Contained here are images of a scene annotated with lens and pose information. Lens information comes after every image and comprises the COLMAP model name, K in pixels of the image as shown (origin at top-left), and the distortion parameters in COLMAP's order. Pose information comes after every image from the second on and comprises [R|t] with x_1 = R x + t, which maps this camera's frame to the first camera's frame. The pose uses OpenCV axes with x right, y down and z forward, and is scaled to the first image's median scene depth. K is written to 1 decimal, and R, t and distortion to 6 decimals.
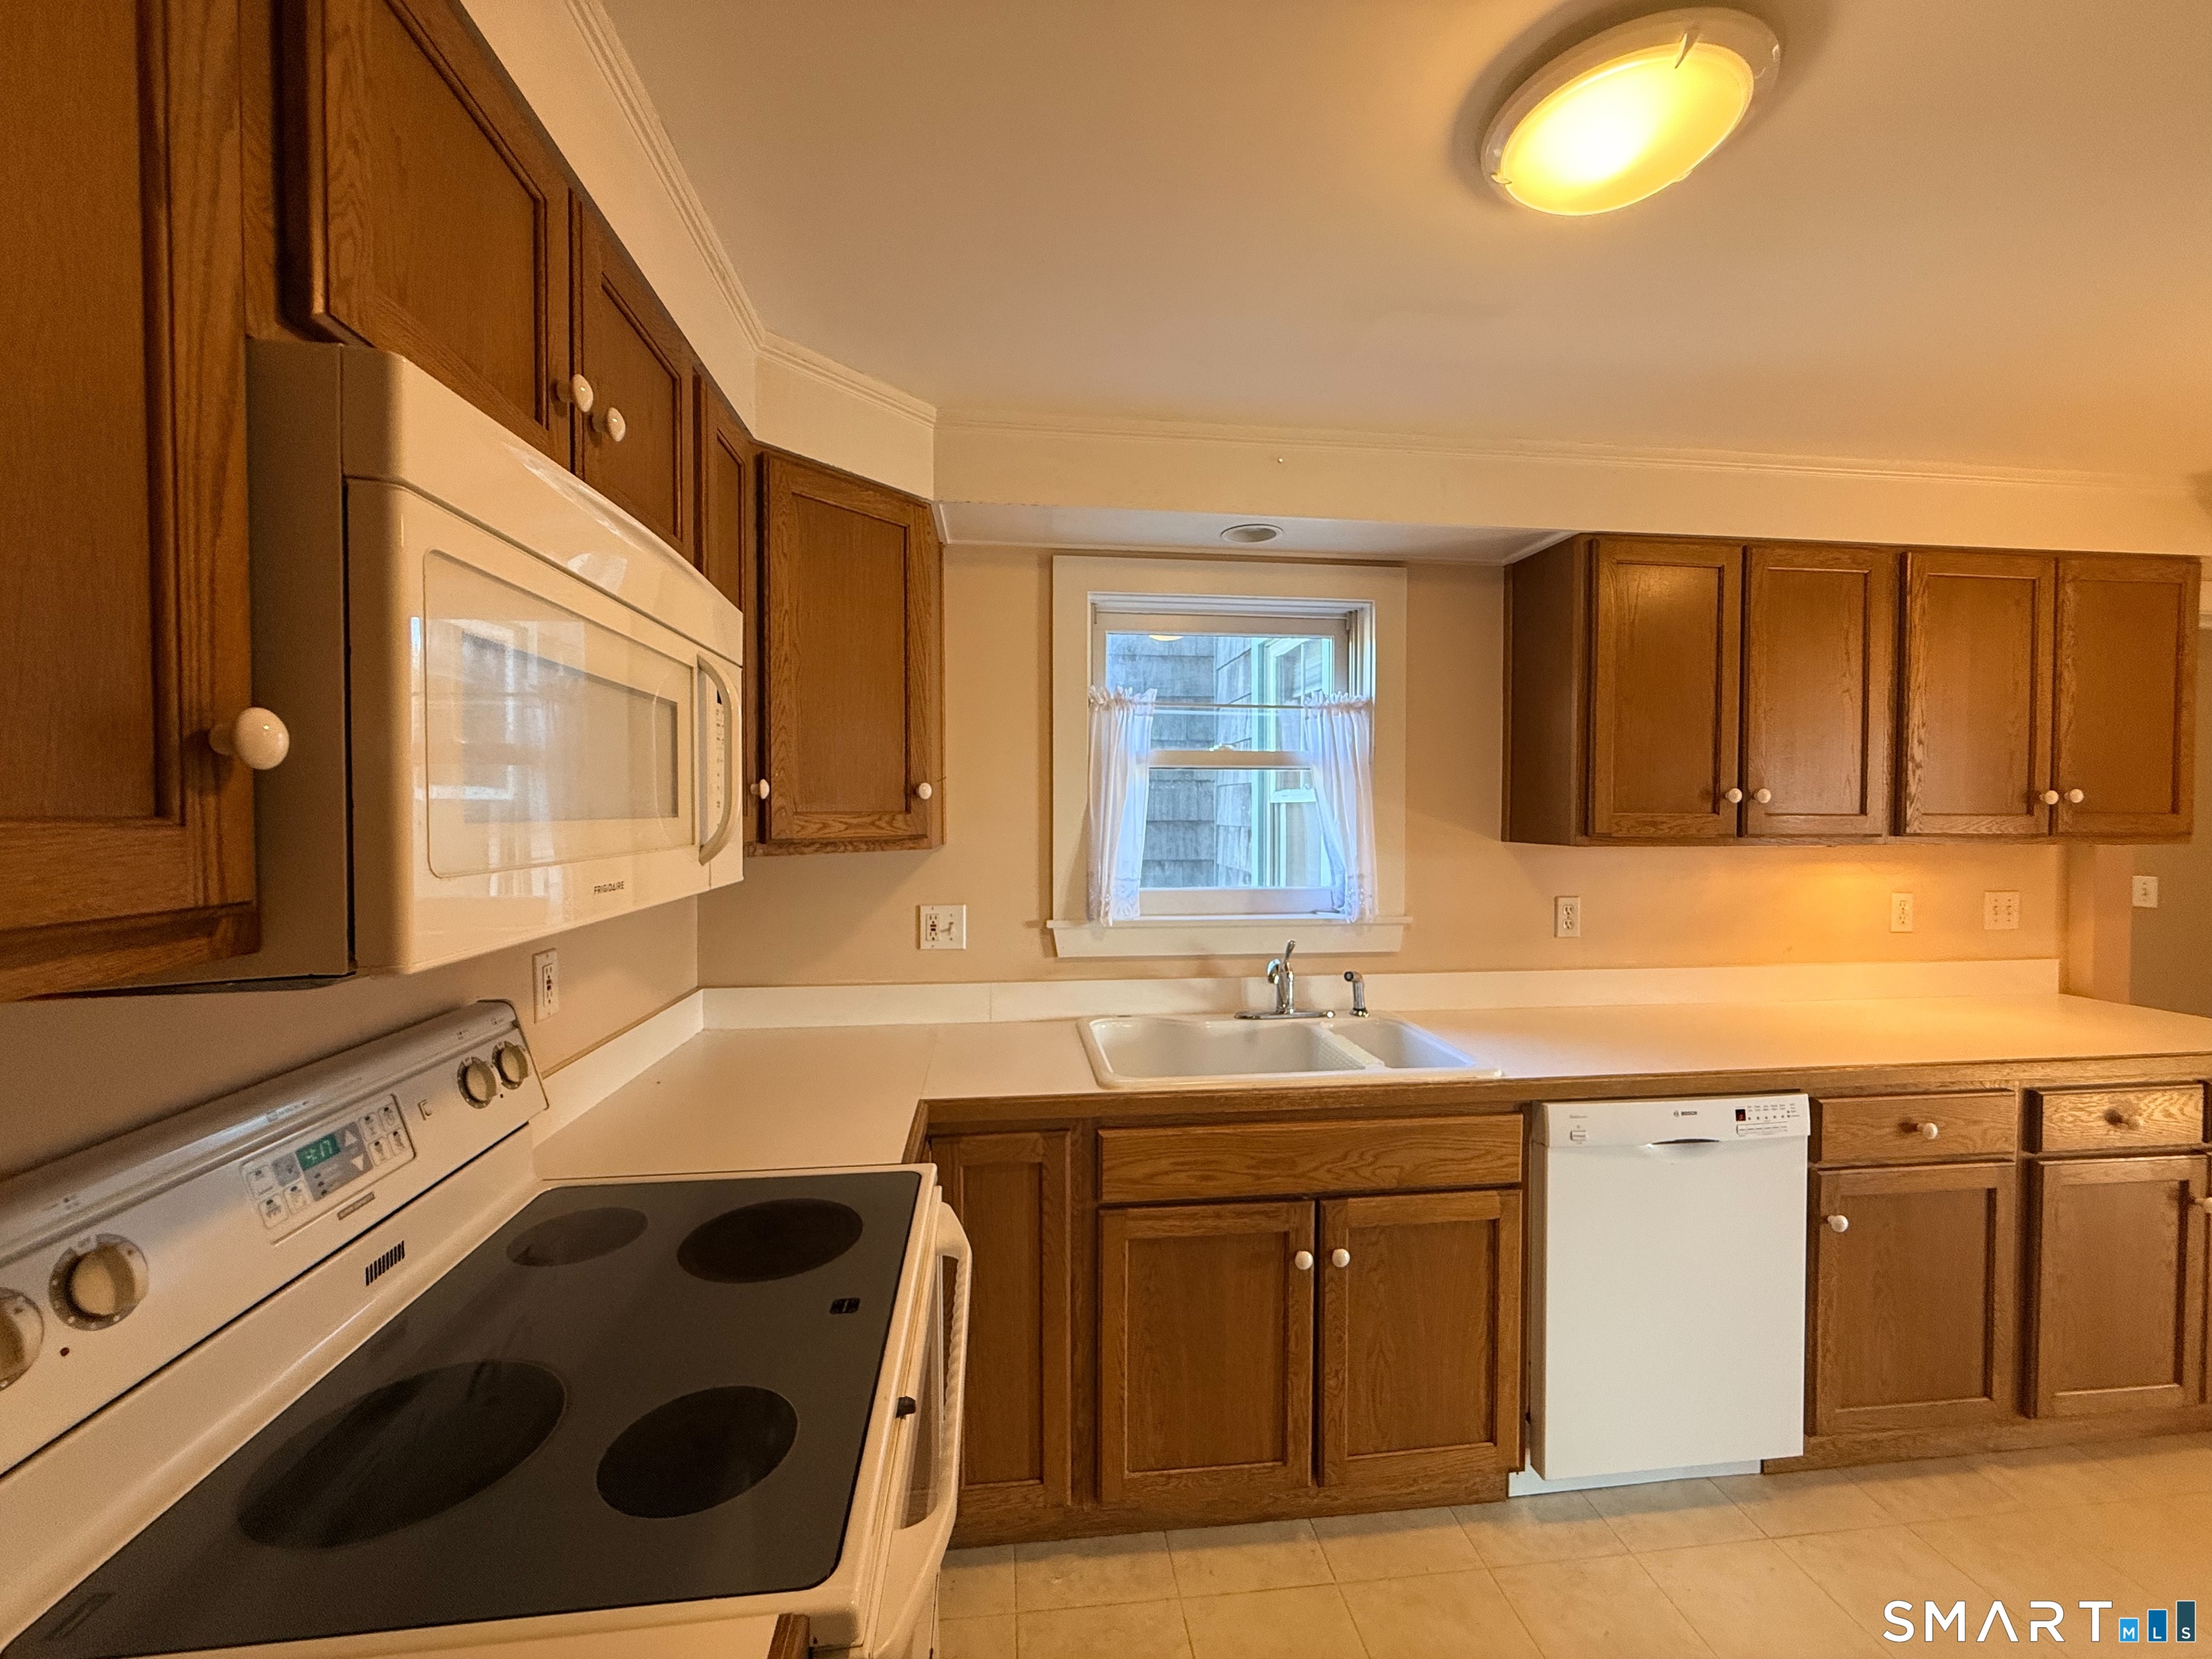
lens RADIAL K [[892.7, 0, 1100.1], [0, 892.7, 826.4], [0, 0, 1]] dist [-0.000075, 0.000348]
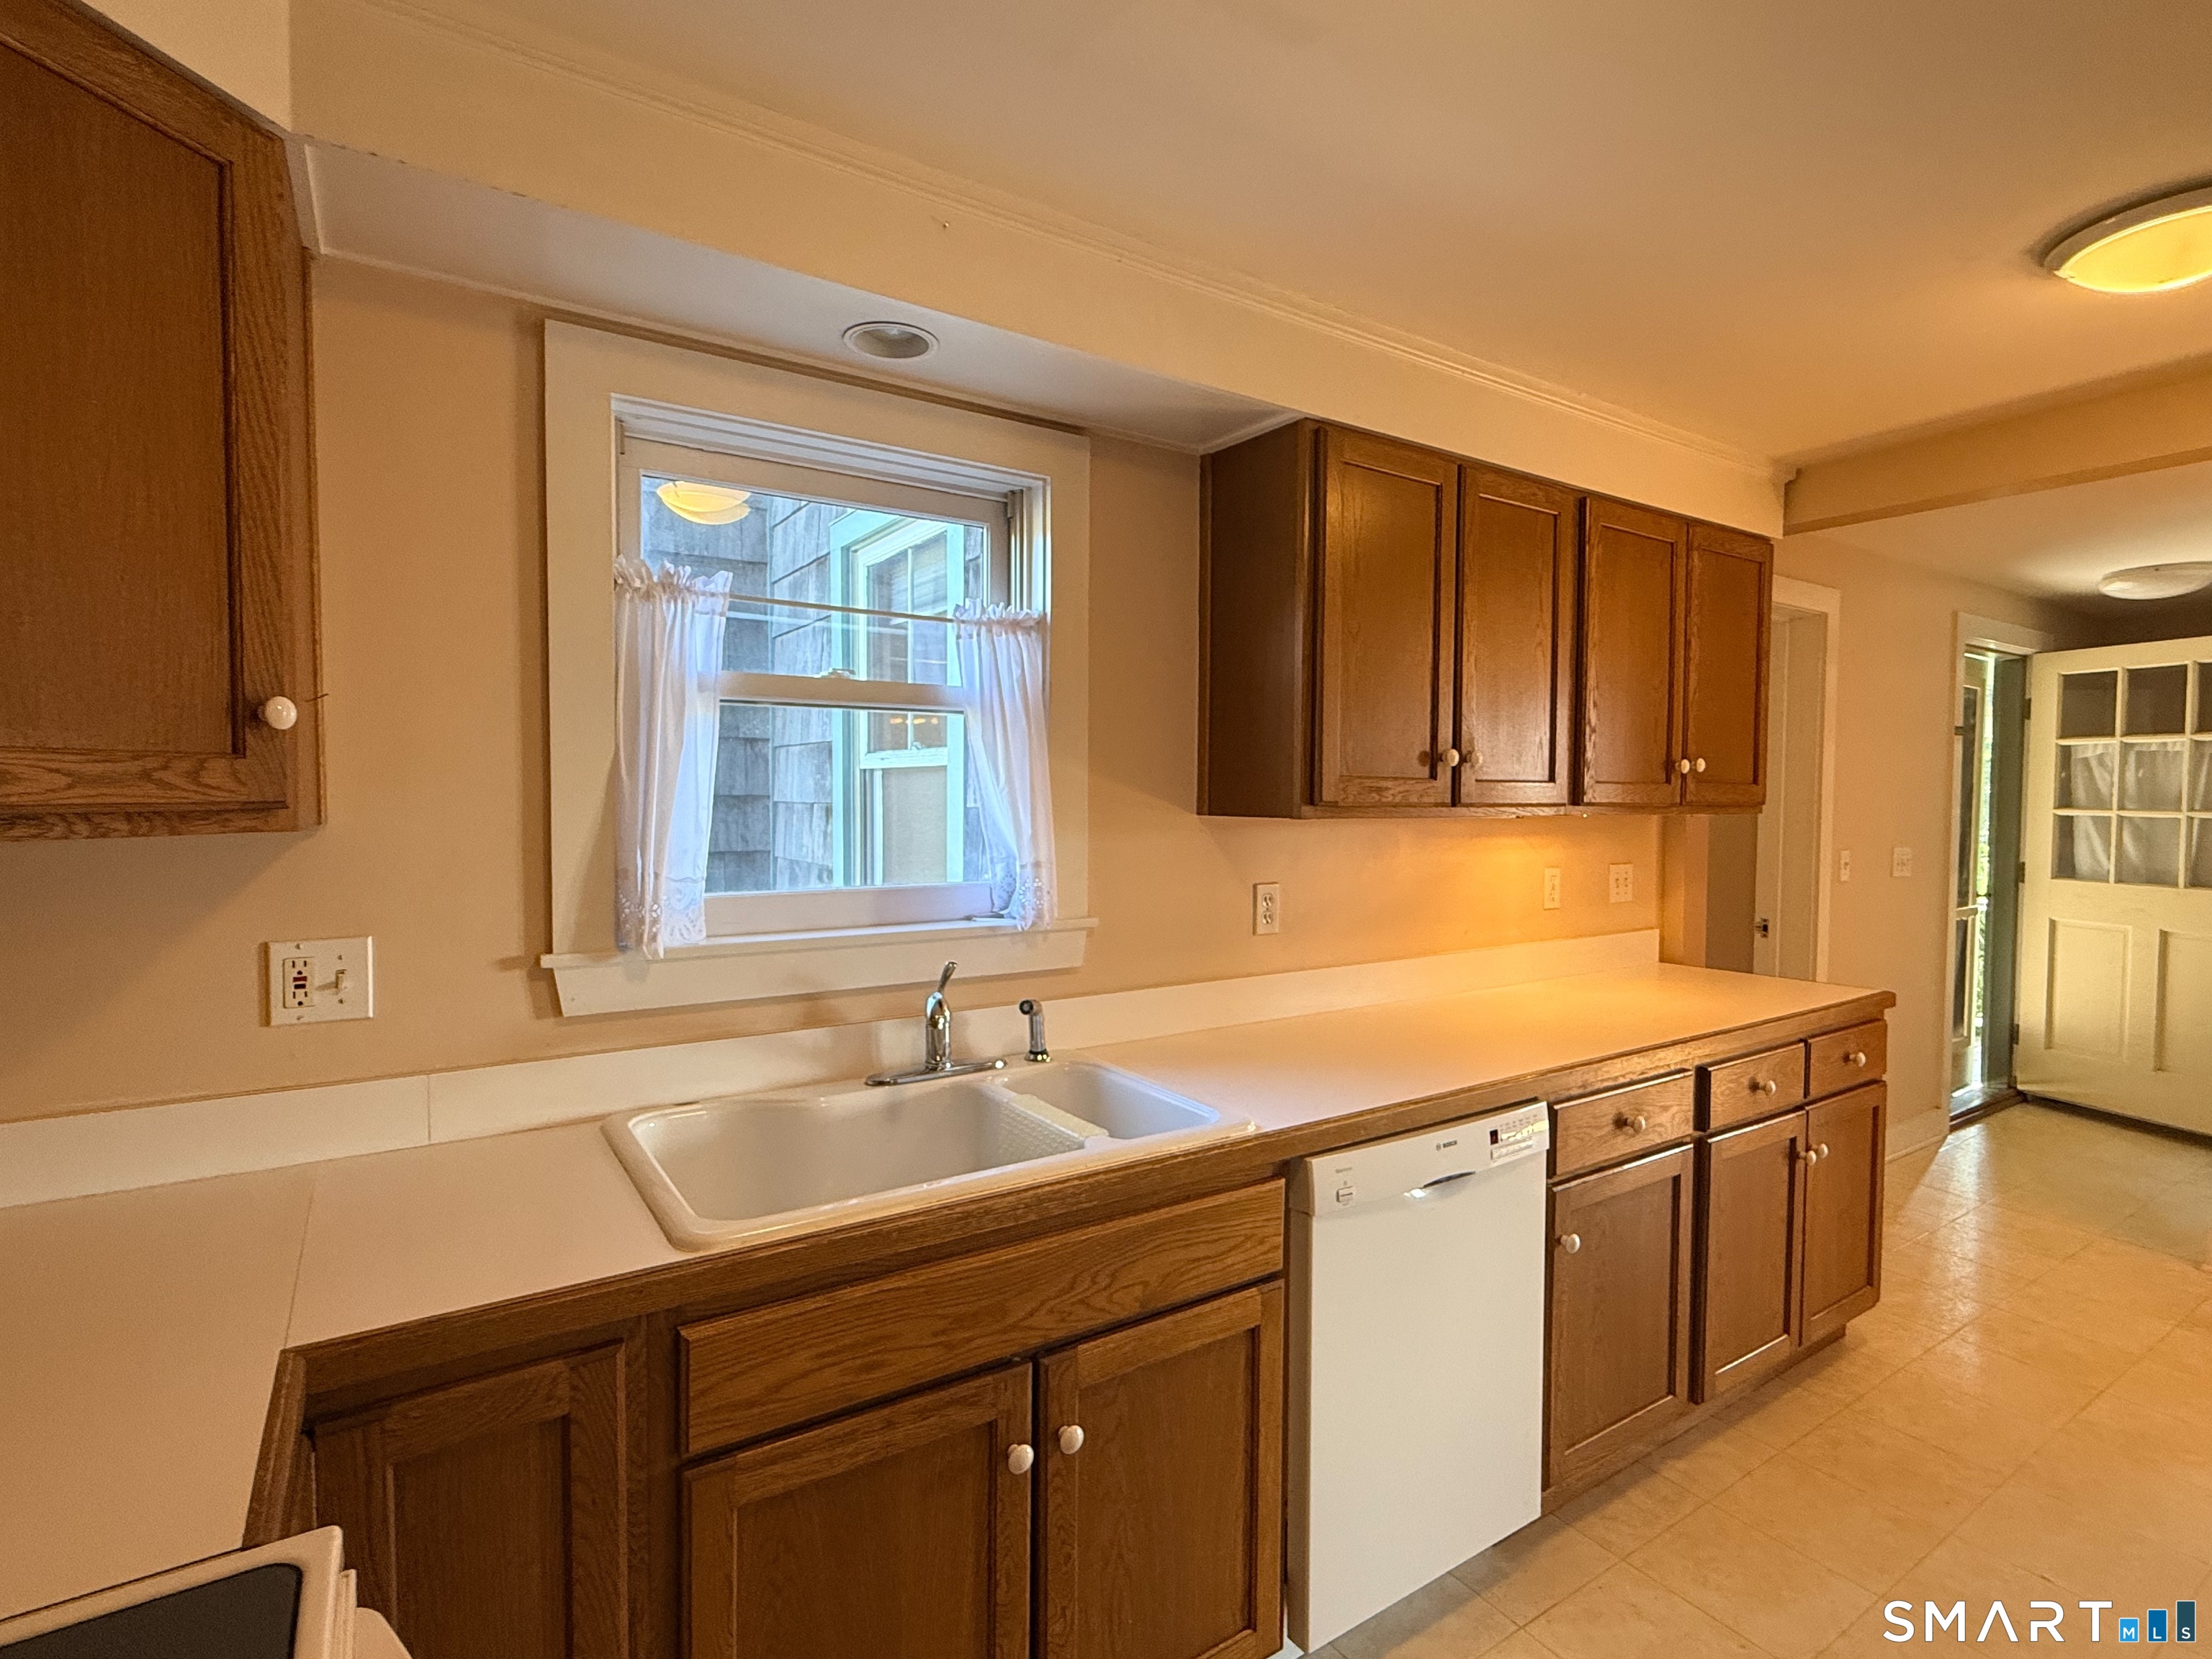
lens RADIAL K [[1091.7, 0, 1105.9], [0, 1091.7, 831.2], [0, 0, 1]] dist [0.001327, -0.000801]
pose [[0.893517, -0.012721, 0.448849, -0.052908], [0.004861, 0.999814, 0.018658, 0.014886], [-0.449003, -0.014489, 0.893413, 0.222752]]
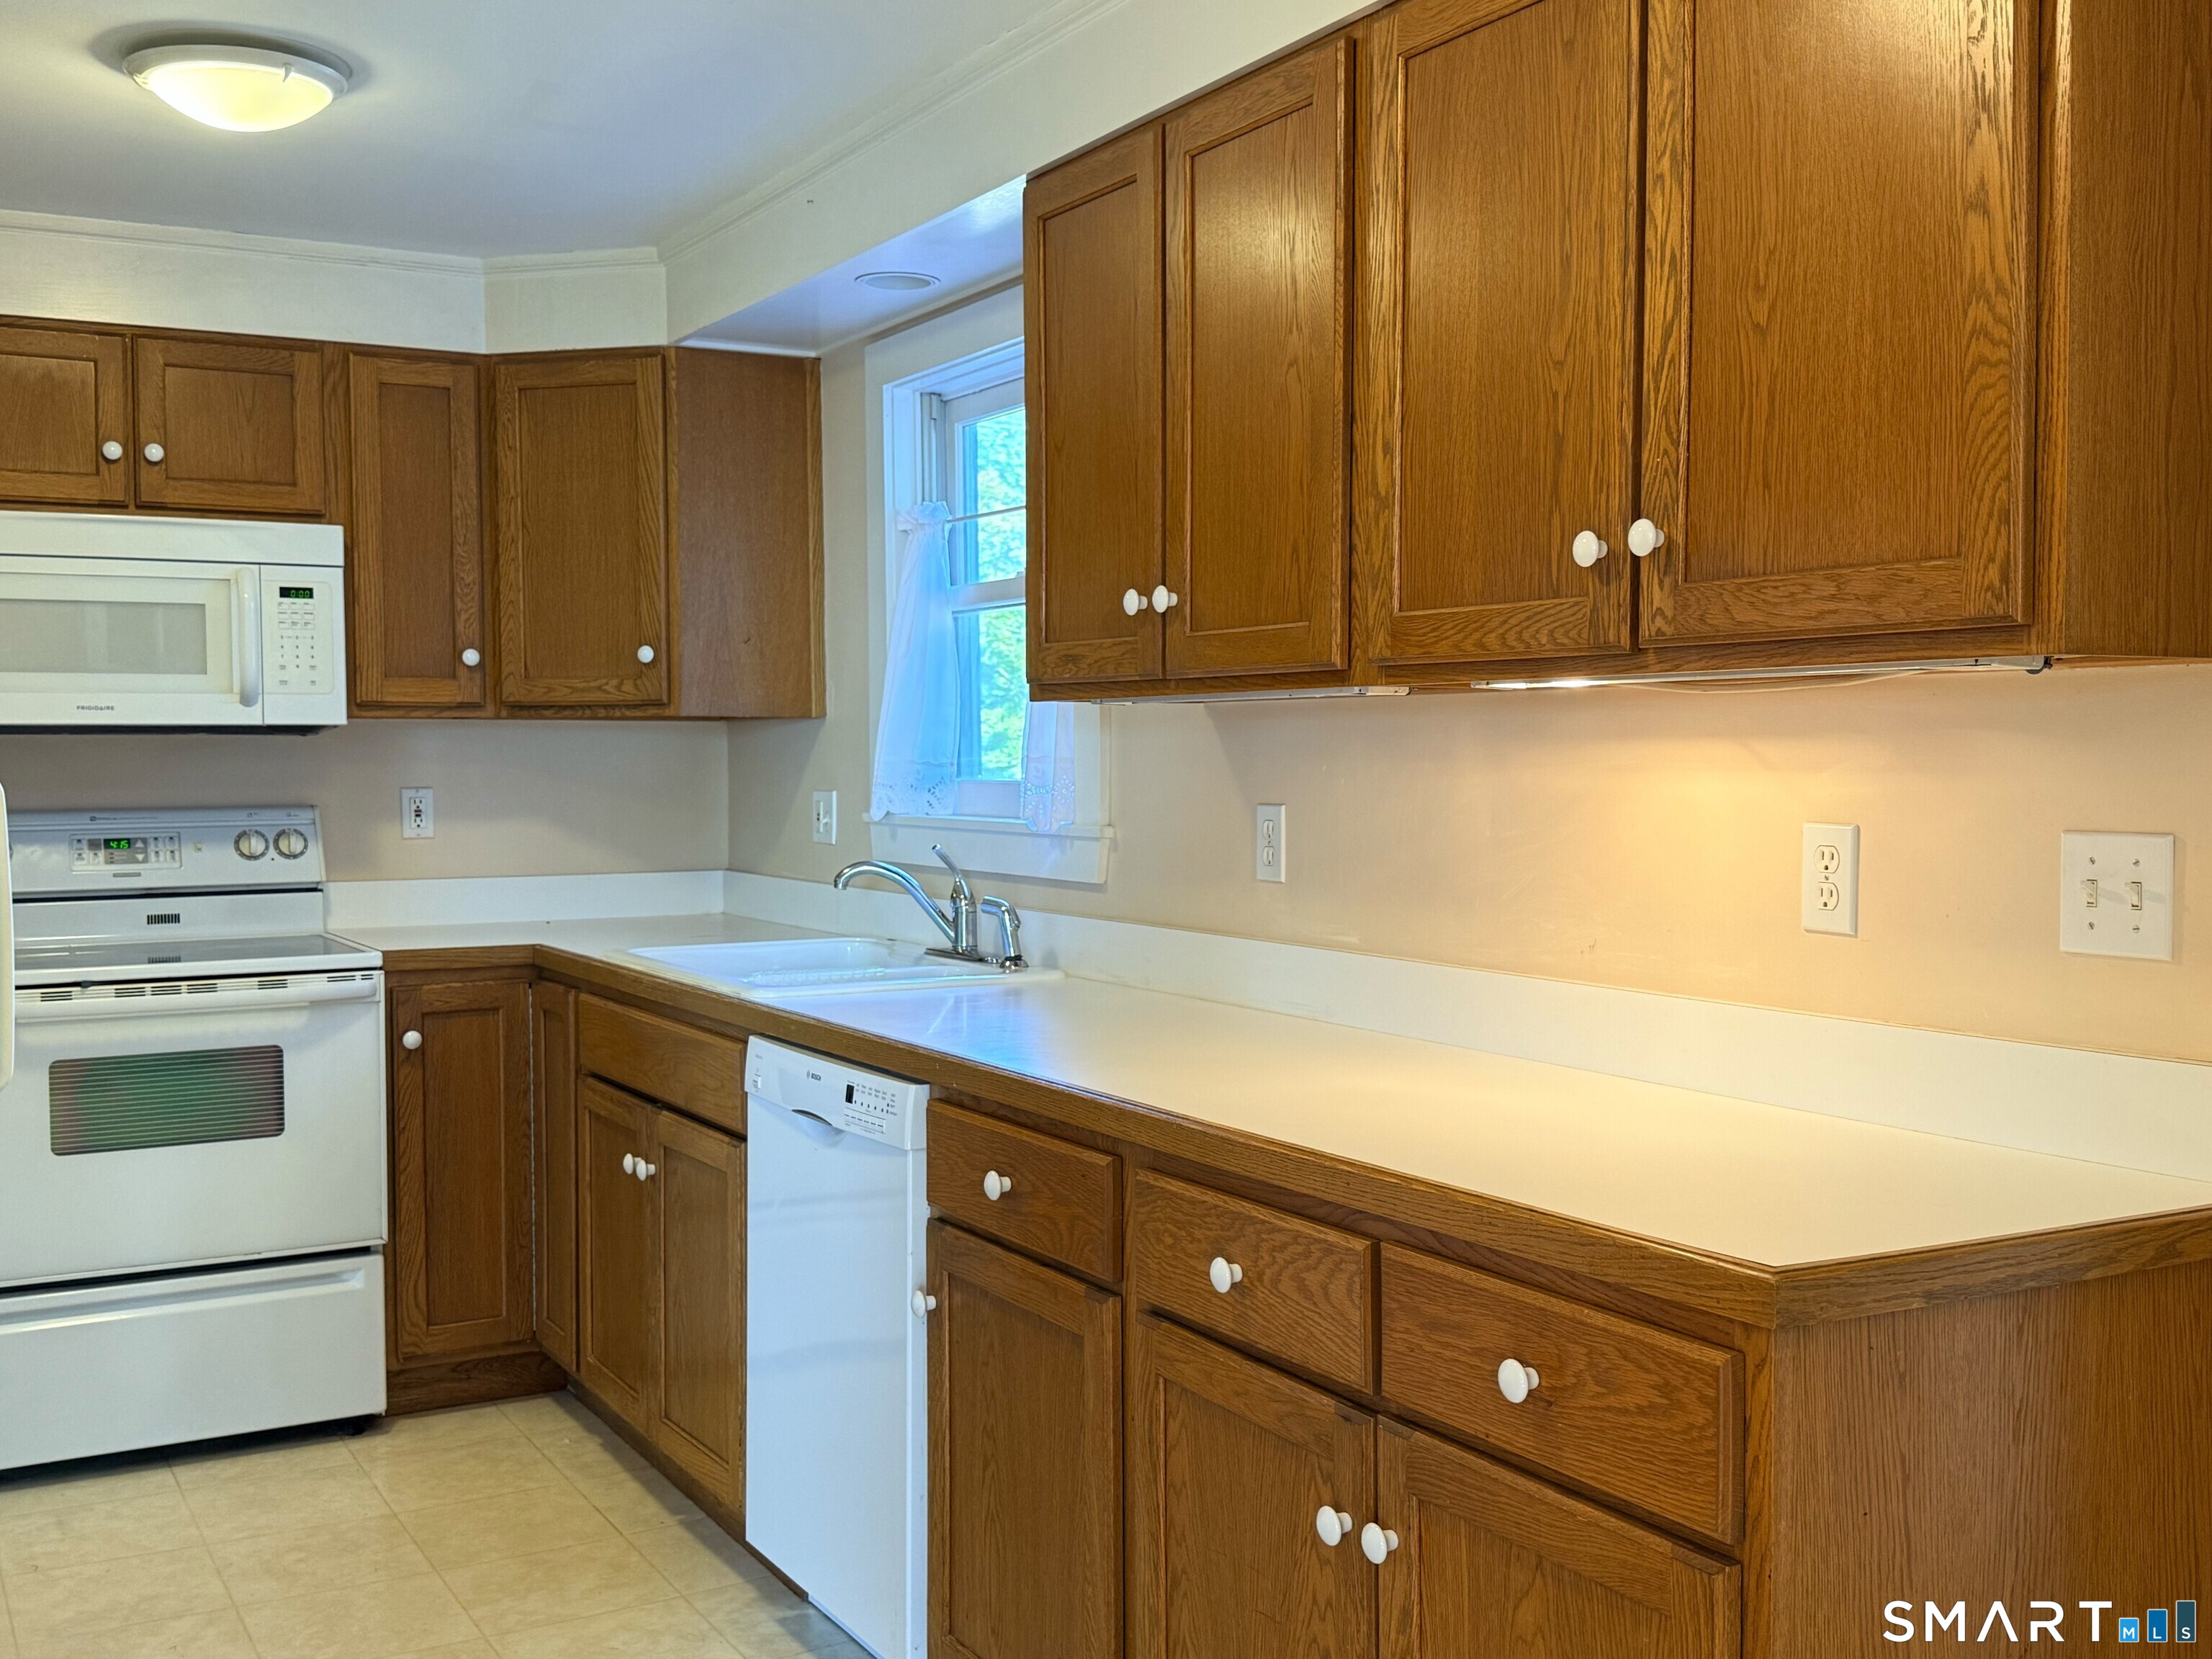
lens RADIAL K [[2291.4, 0, 1108.1], [0, 2291.4, 822.4], [0, 0, 1]] dist [0.106083, 0.000000]
pose [[0.374760, 0.026288, -0.926749, 2.056214], [-0.015073, 0.999639, 0.022260, 0.071263], [0.926999, 0.005627, 0.375021, 0.468974]]
